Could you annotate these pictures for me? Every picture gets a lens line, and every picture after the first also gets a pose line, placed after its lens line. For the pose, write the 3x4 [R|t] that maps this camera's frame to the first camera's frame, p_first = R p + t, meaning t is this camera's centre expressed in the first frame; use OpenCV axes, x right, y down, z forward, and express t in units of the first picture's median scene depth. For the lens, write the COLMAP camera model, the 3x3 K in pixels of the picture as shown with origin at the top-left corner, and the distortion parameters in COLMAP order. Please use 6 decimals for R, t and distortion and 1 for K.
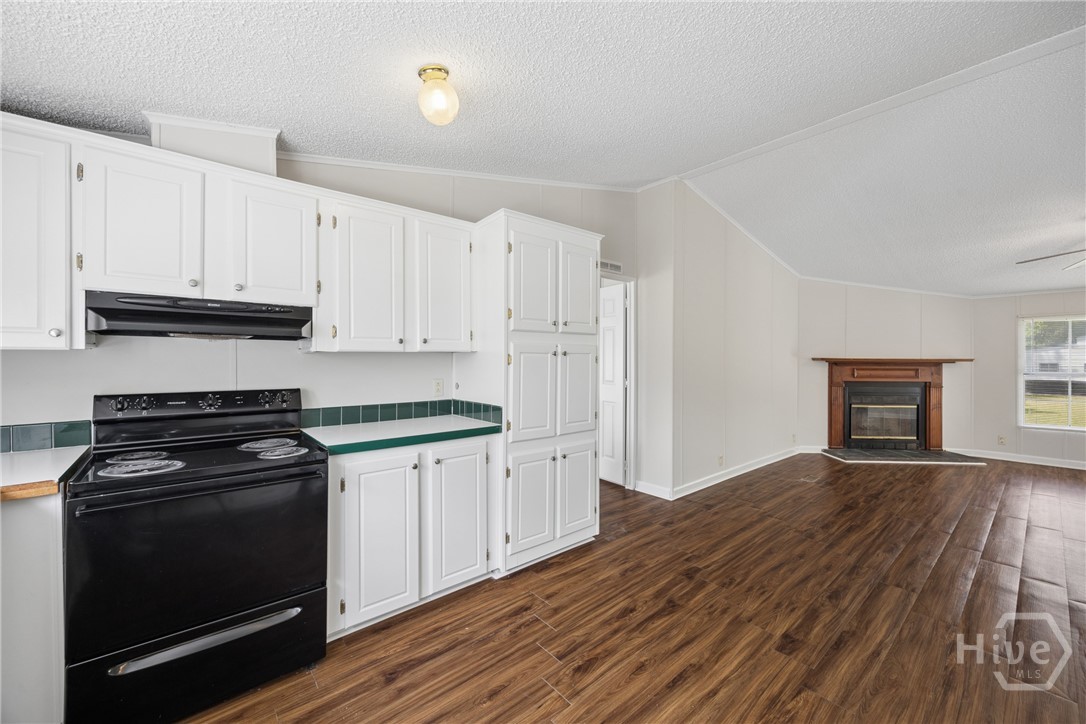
lens RADIAL K [[420.8, 0, 547.2], [0, 420.8, 358.2], [0, 0, 1]] dist [0.003076, 0.000012]
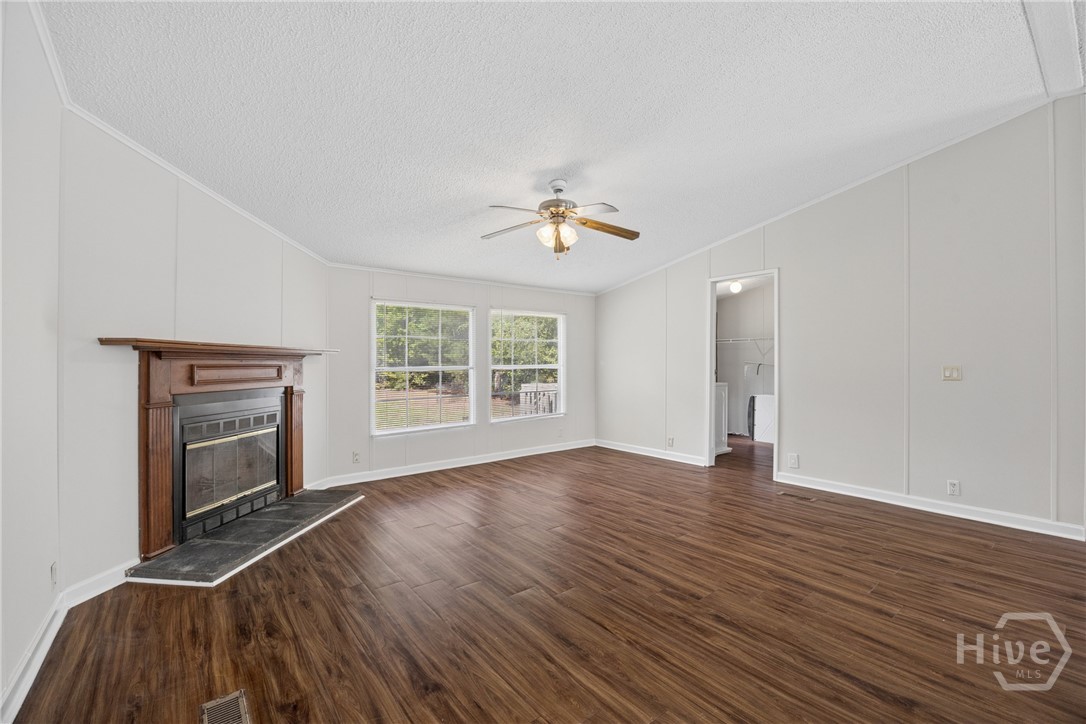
lens RADIAL K [[467.9, 0, 548.7], [0, 467.9, 360.6], [0, 0, 1]] dist [-0.021825, 0.001108]
pose [[0.031046, 0.001713, 0.999516, 0.508032], [-0.001571, 0.999997, -0.001665, 0.042437], [-0.999517, -0.001518, 0.031049, 1.271751]]
